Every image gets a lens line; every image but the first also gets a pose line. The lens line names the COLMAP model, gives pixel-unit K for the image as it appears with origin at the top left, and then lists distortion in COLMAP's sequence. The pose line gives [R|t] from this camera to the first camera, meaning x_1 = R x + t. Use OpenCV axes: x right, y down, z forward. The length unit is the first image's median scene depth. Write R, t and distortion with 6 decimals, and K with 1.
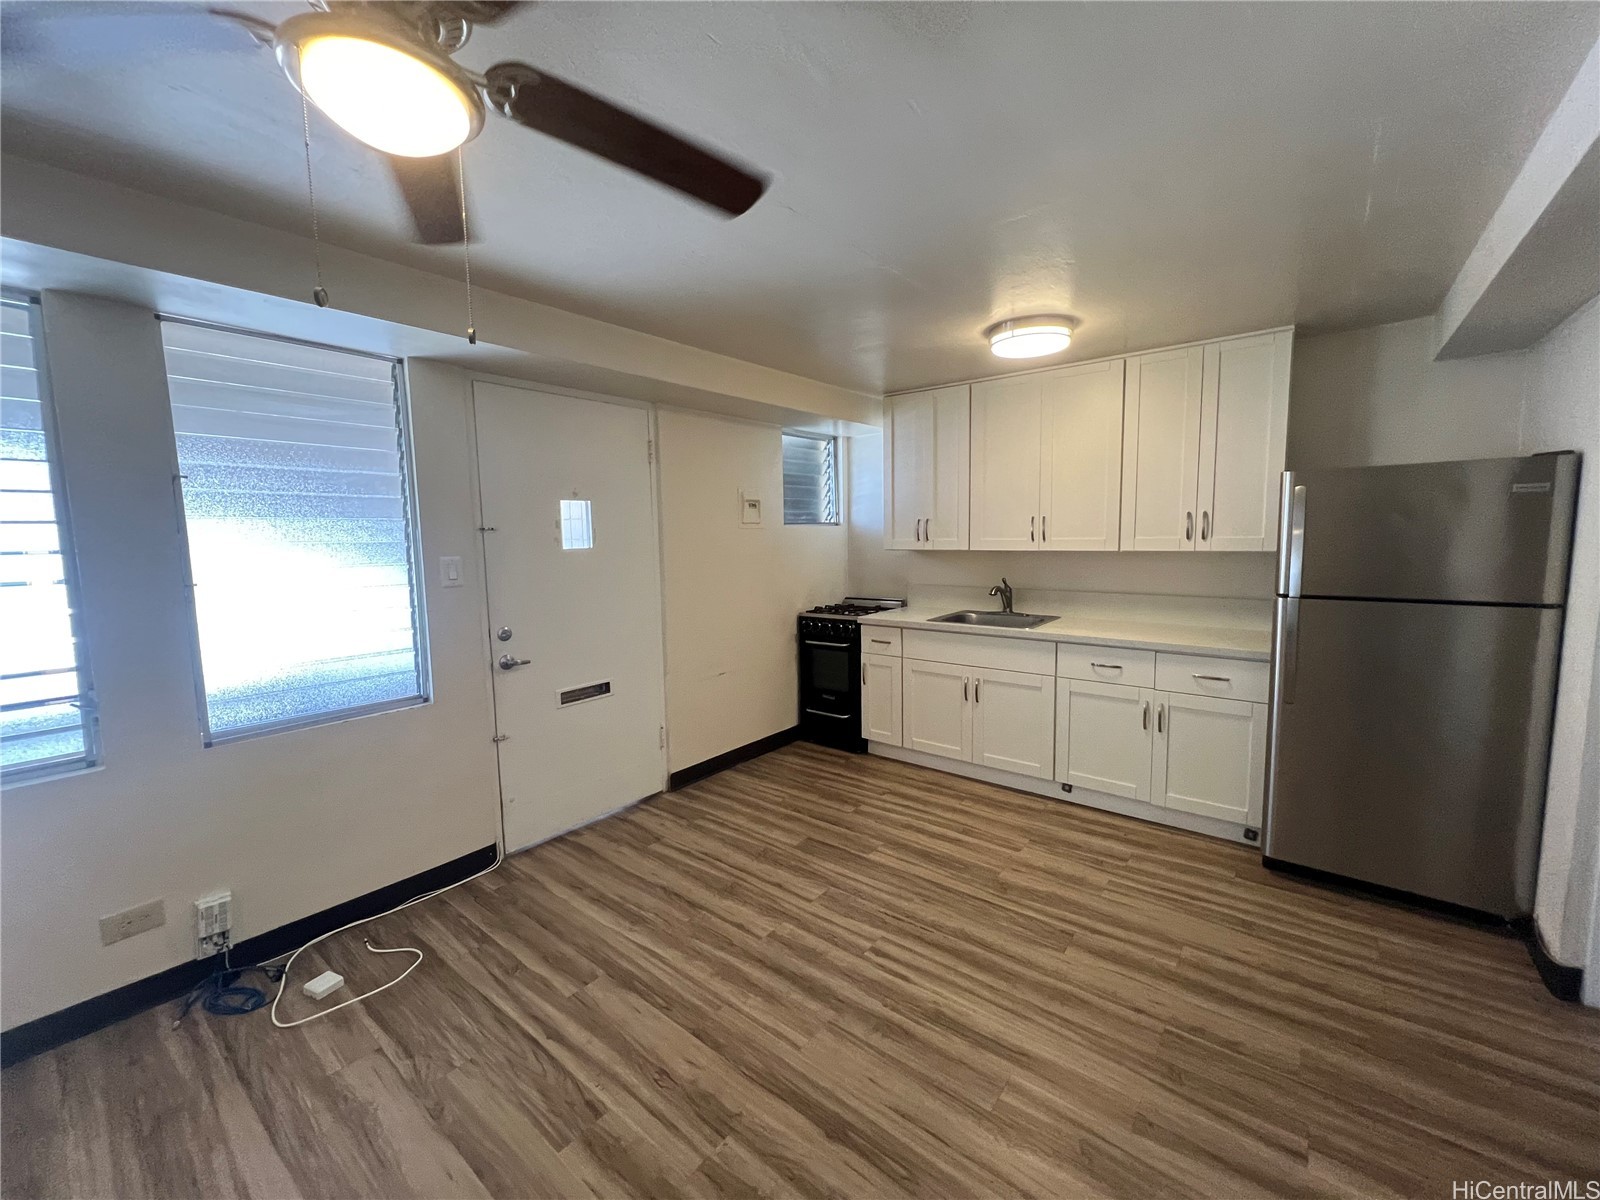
lens RADIAL K [[641.0, 0, 796.8], [0, 641.0, 593.4], [0, 0, 1]] dist [0.000573, 0.000182]
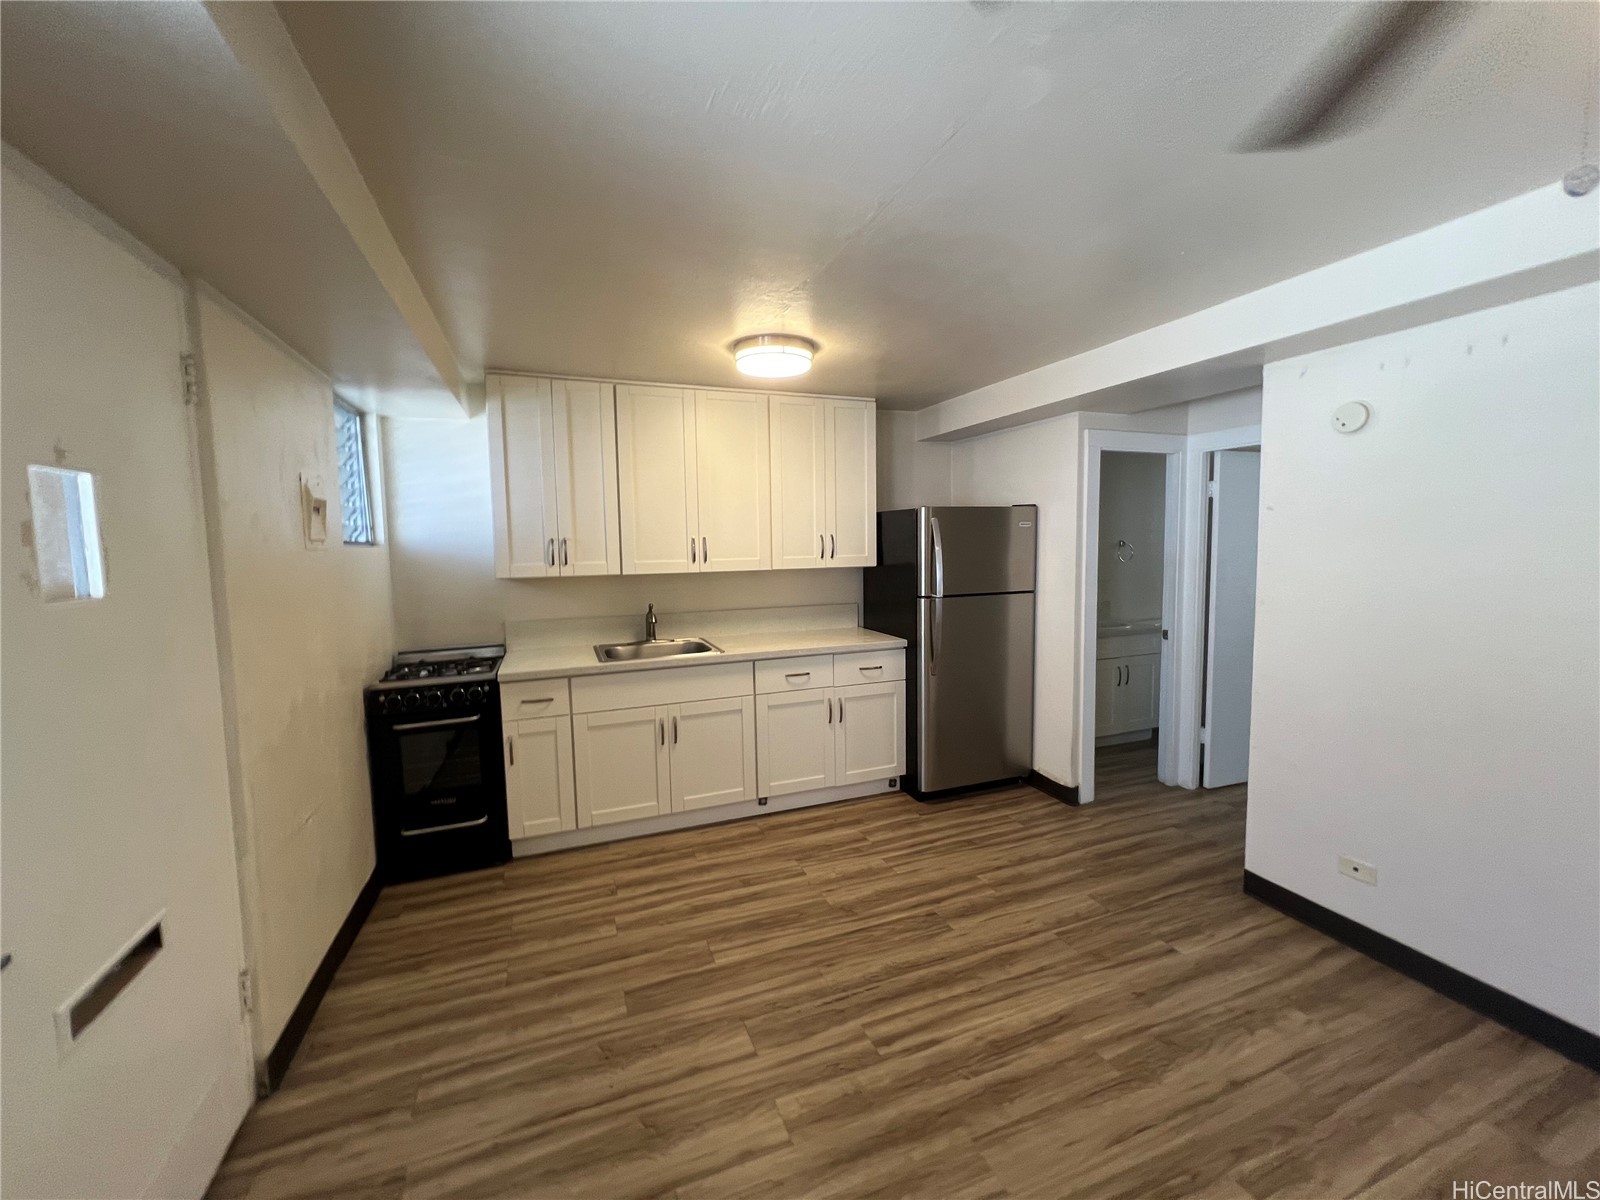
lens RADIAL K [[641.0, 0, 796.8], [0, 641.0, 593.4], [0, 0, 1]] dist [0.000573, 0.000182]
pose [[0.496463, -0.058311, 0.866097, -0.454196], [0.092042, 0.995653, 0.014274, -0.040401], [-0.863164, 0.072631, 0.499672, 0.451969]]
